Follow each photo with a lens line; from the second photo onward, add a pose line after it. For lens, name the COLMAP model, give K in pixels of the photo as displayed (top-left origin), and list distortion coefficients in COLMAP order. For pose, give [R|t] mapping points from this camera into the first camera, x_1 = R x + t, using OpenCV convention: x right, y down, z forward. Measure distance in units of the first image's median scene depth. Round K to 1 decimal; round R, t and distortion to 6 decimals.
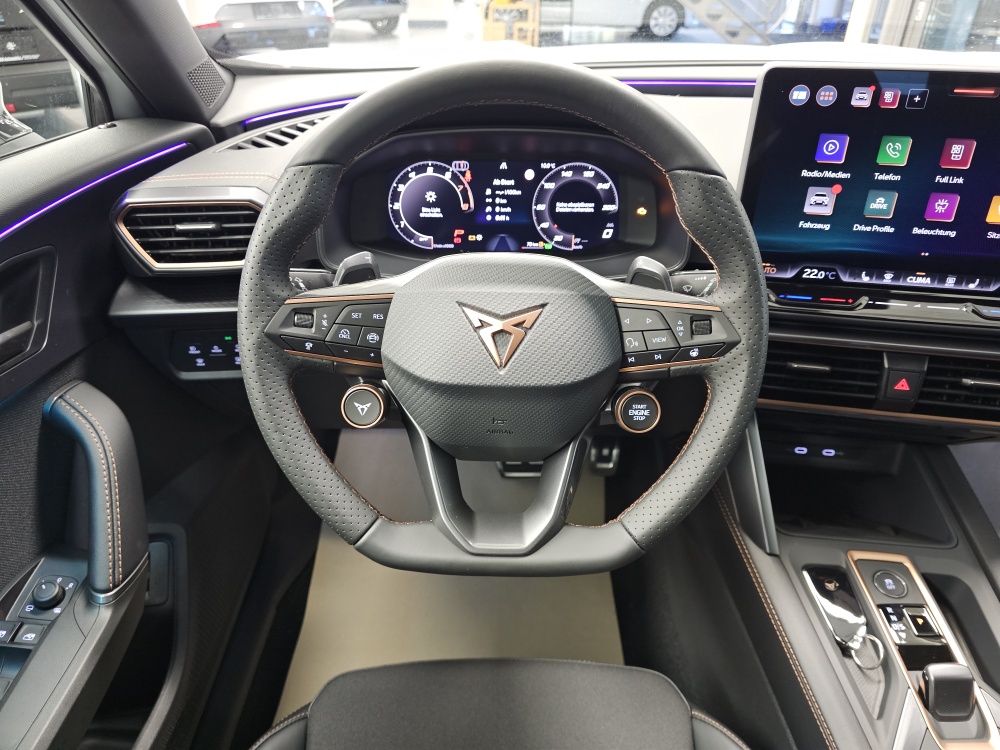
lens RADIAL K [[673.9, 0, 505.1], [0, 673.9, 370.0], [0, 0, 1]] dist [0.049132, -0.055384]
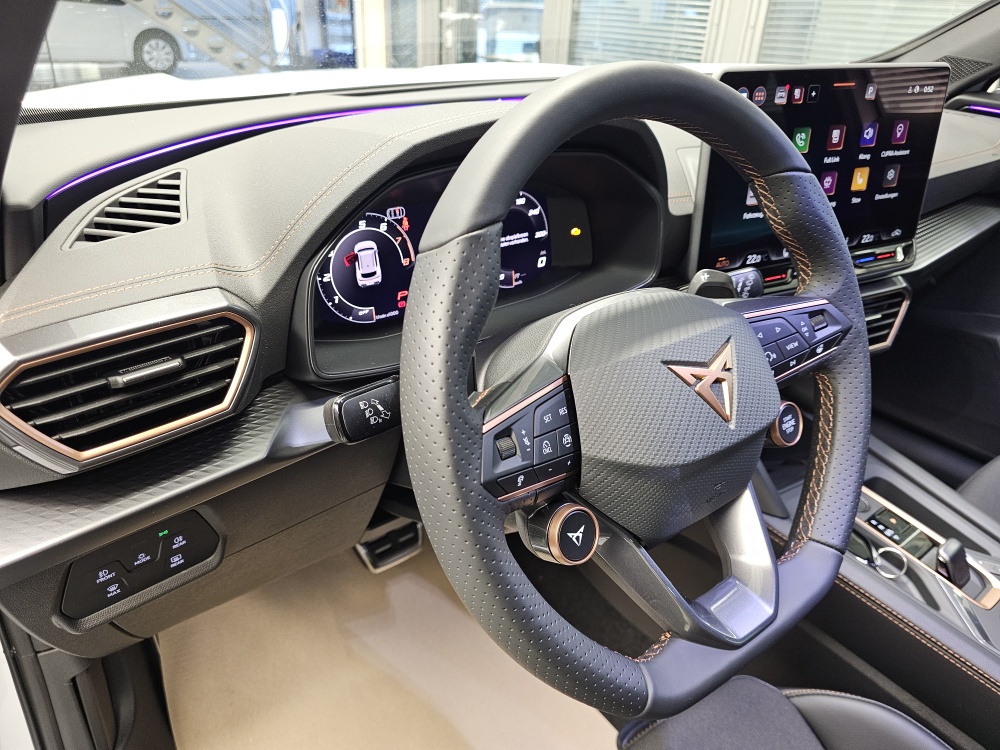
lens RADIAL K [[672.5, 0, 500.0], [0, 672.5, 375.0], [0, 0, 1]] dist [0.054210, -0.056376]
pose [[0.794809, -0.275350, 0.540797, -0.449666], [0.293138, 0.954478, 0.055154, -0.126453], [-0.531365, 0.114692, 0.839343, 0.286155]]
